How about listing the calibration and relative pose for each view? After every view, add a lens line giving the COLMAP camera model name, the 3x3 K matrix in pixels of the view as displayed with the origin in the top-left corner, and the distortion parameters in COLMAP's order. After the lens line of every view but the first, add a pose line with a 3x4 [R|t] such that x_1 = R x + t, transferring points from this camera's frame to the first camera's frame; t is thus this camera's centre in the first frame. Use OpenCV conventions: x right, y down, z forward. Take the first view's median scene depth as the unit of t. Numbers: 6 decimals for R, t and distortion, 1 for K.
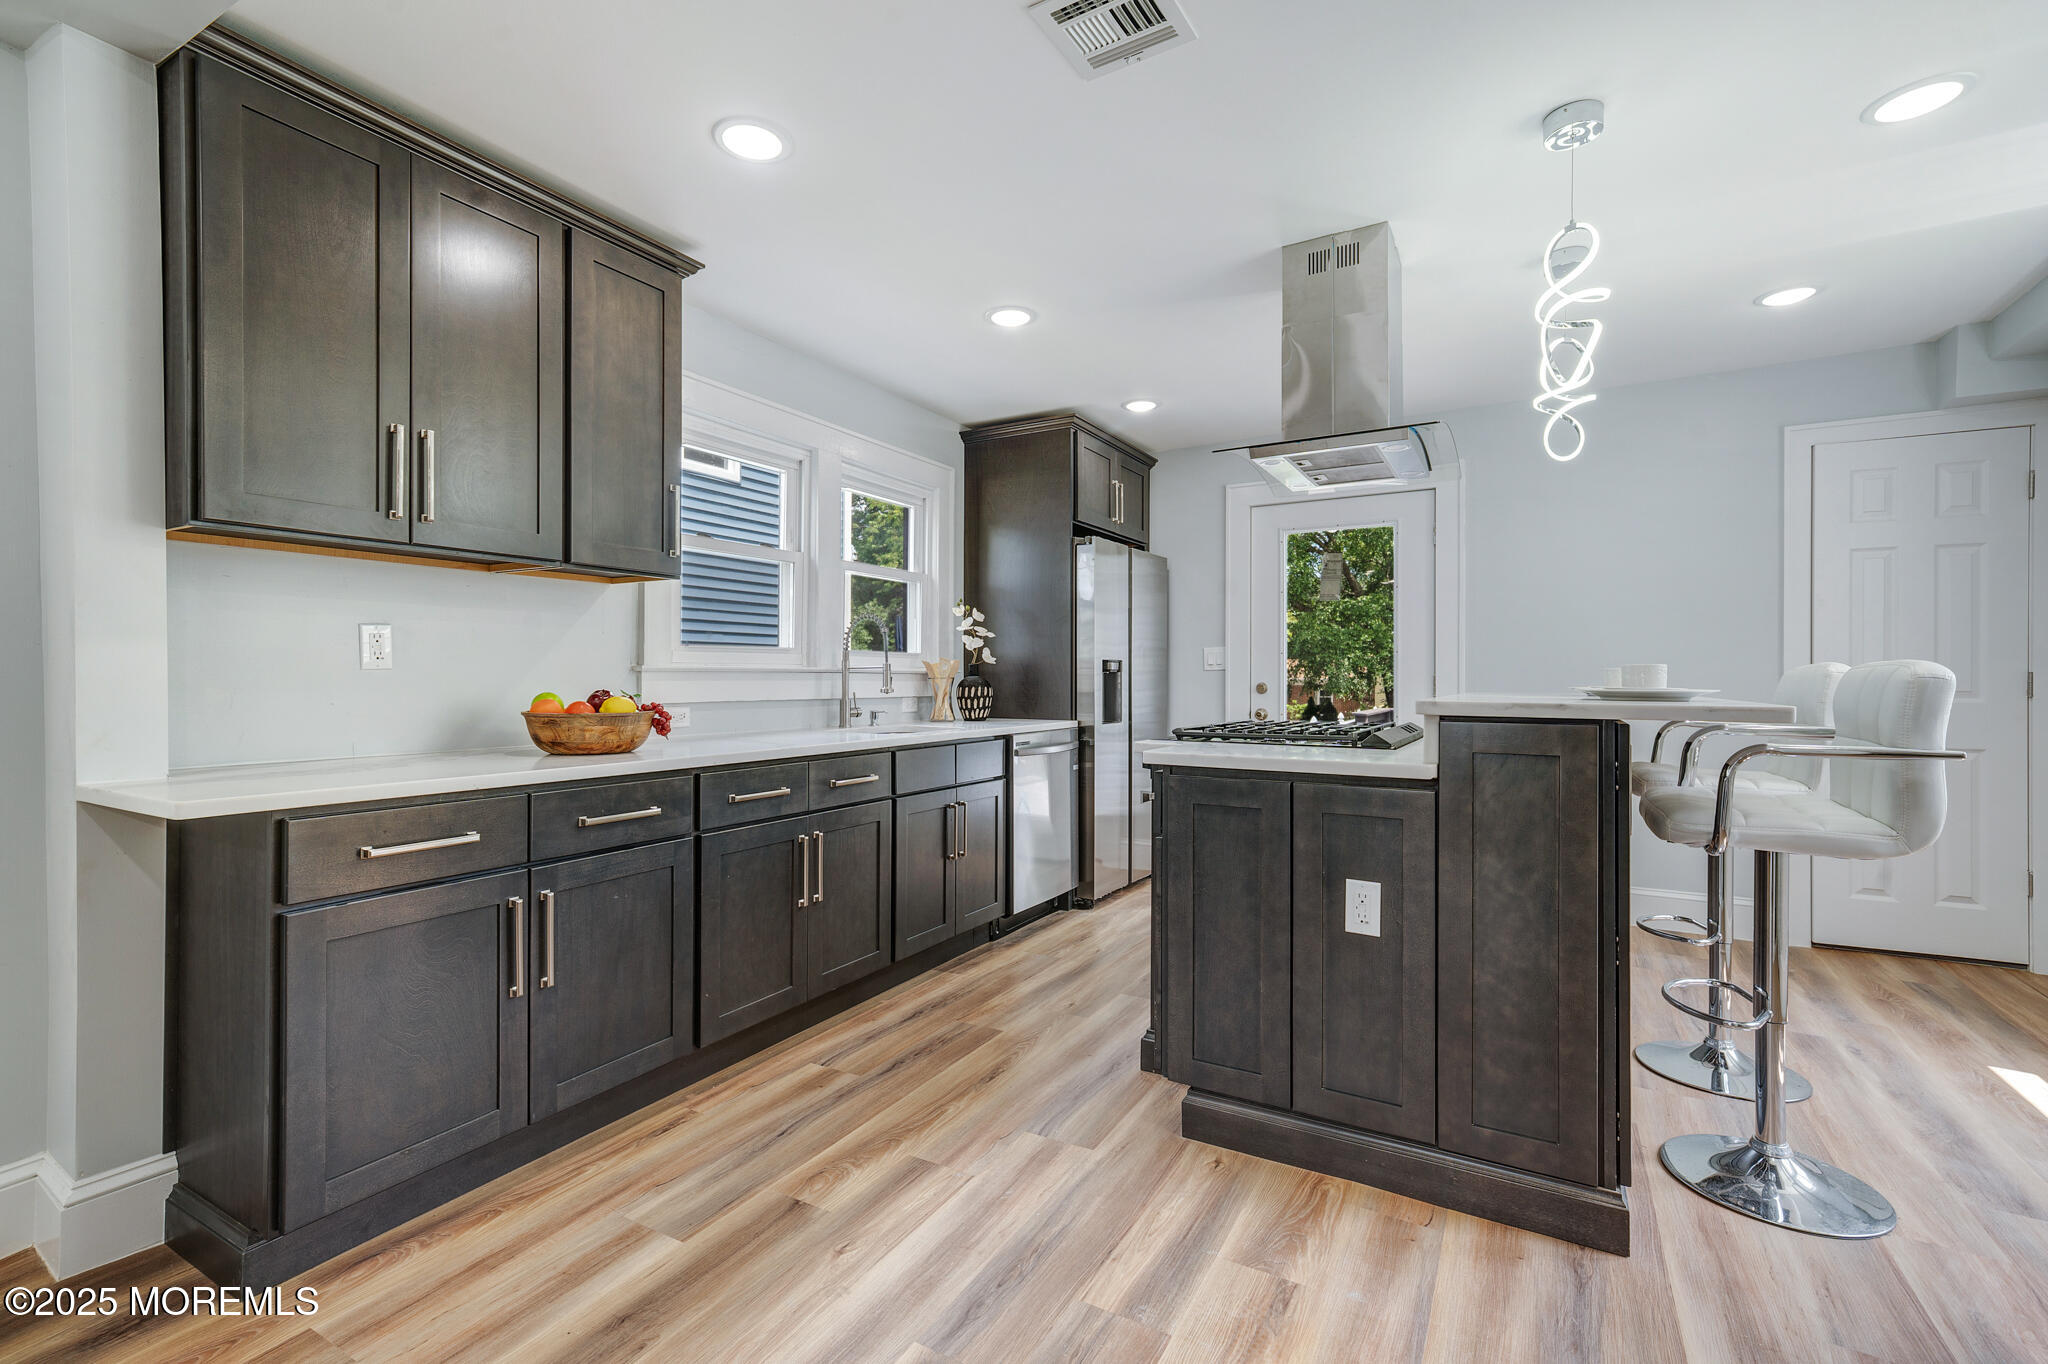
lens RADIAL K [[923.6, 0, 1011.4], [0, 923.6, 682.9], [0, 0, 1]] dist [0.005960, 0.001037]
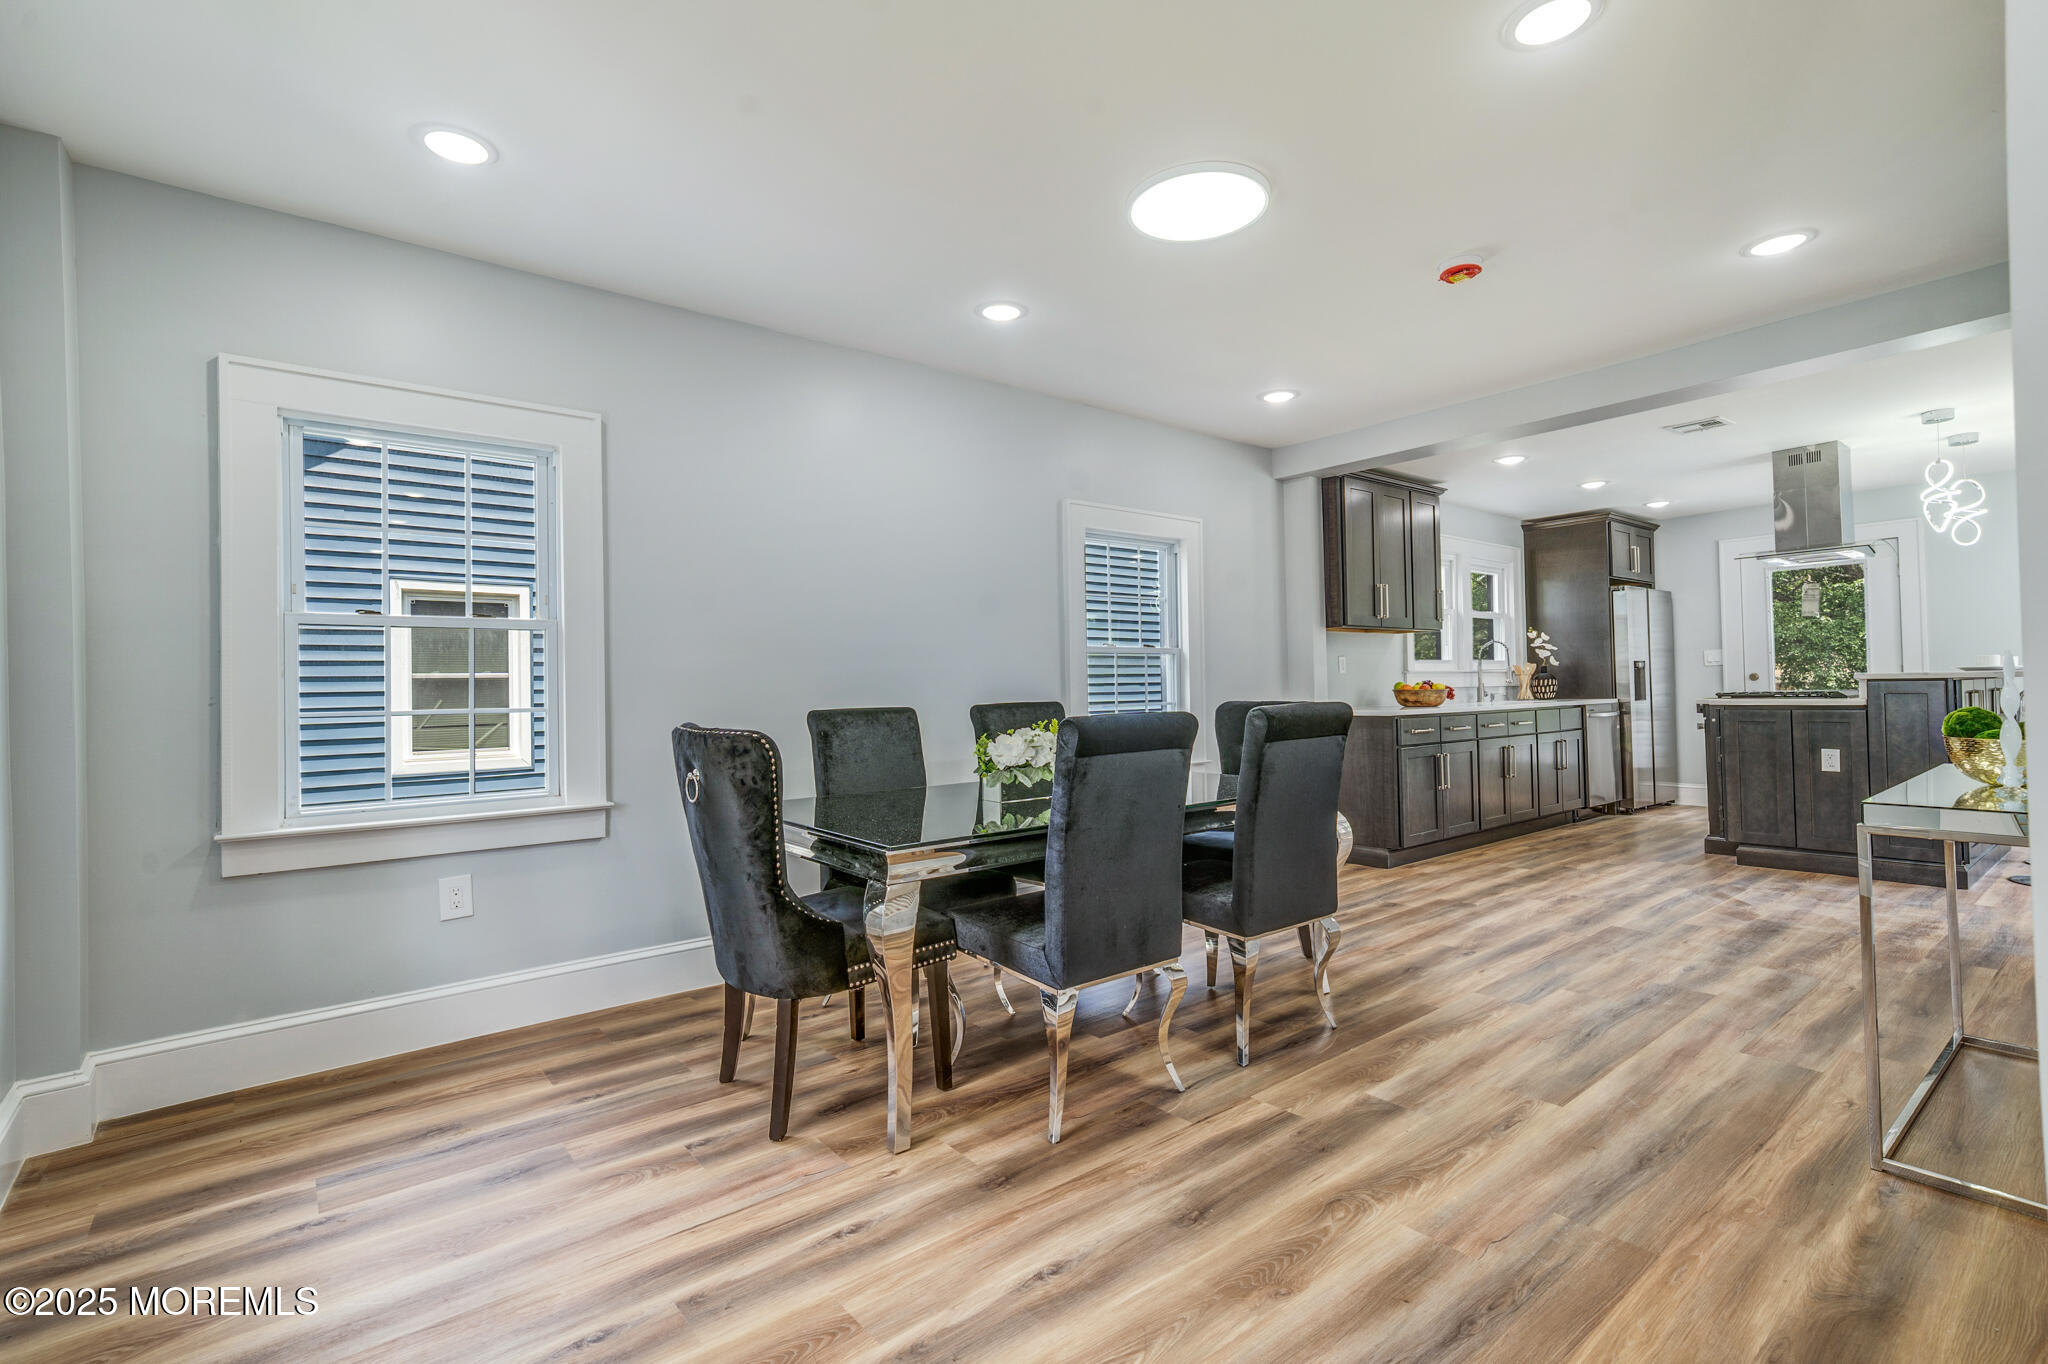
lens RADIAL K [[923.6, 0, 1006.9], [0, 923.6, 679.2], [0, 0, 1]] dist [0.005960, 0.001037]
pose [[0.927310, -0.024503, -0.373492, -0.496526], [0.019320, 0.999658, -0.017615, 0.022733], [0.373796, 0.009119, 0.927466, -1.449940]]
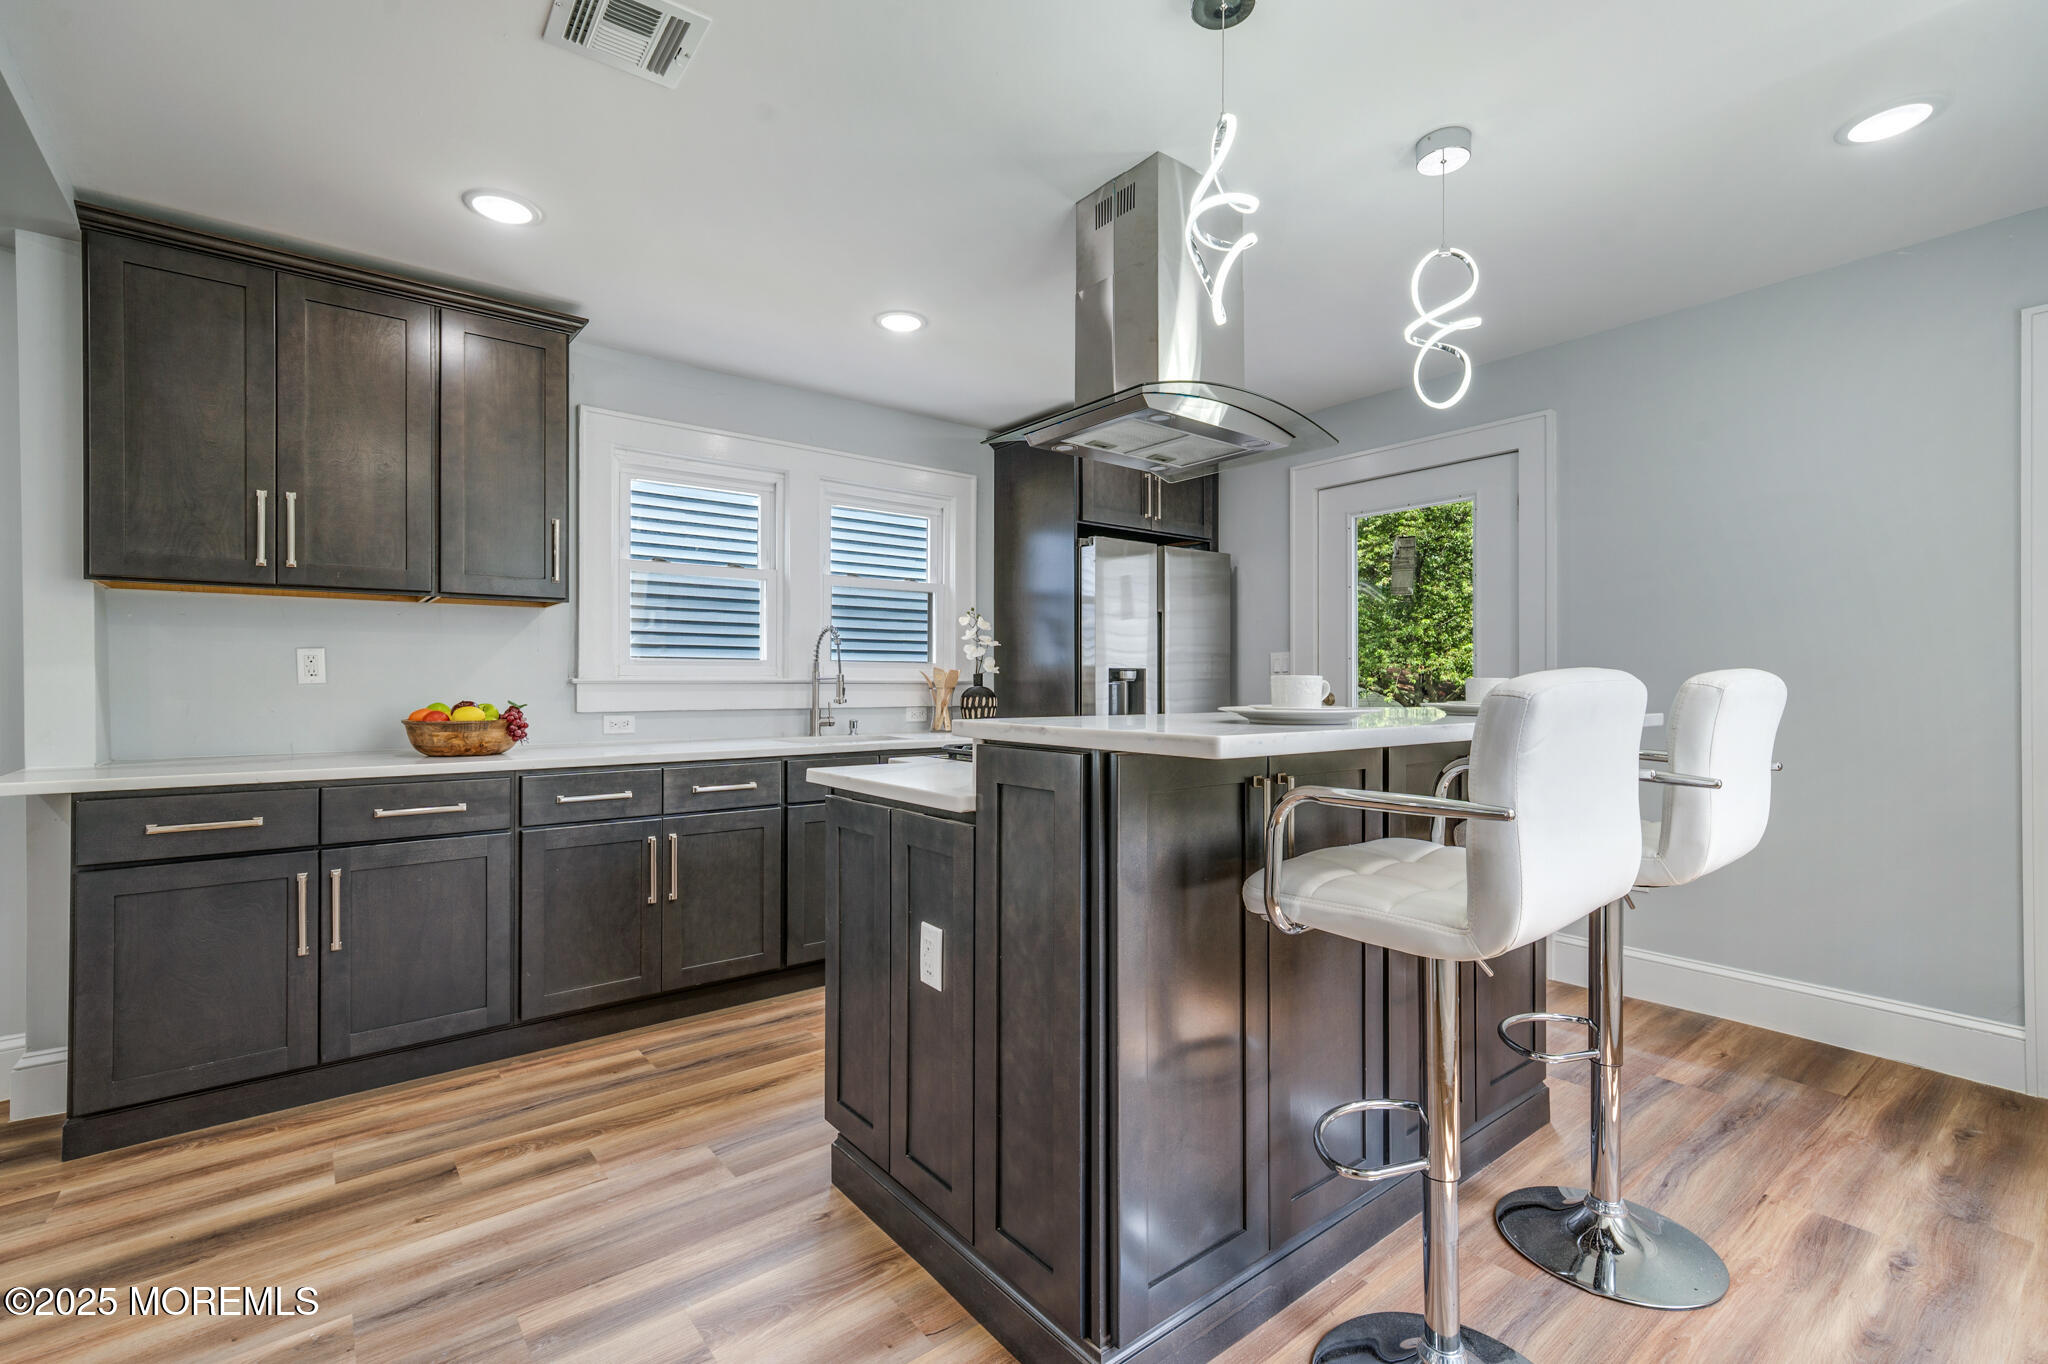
lens RADIAL K [[923.6, 0, 1002.4], [0, 923.6, 684.7], [0, 0, 1]] dist [0.005960, 0.001037]
pose [[0.928997, -0.001976, -0.370082, 0.541741], [0.000225, 0.999989, -0.004773, -0.006156], [0.370087, 0.004351, 0.928987, 0.150741]]
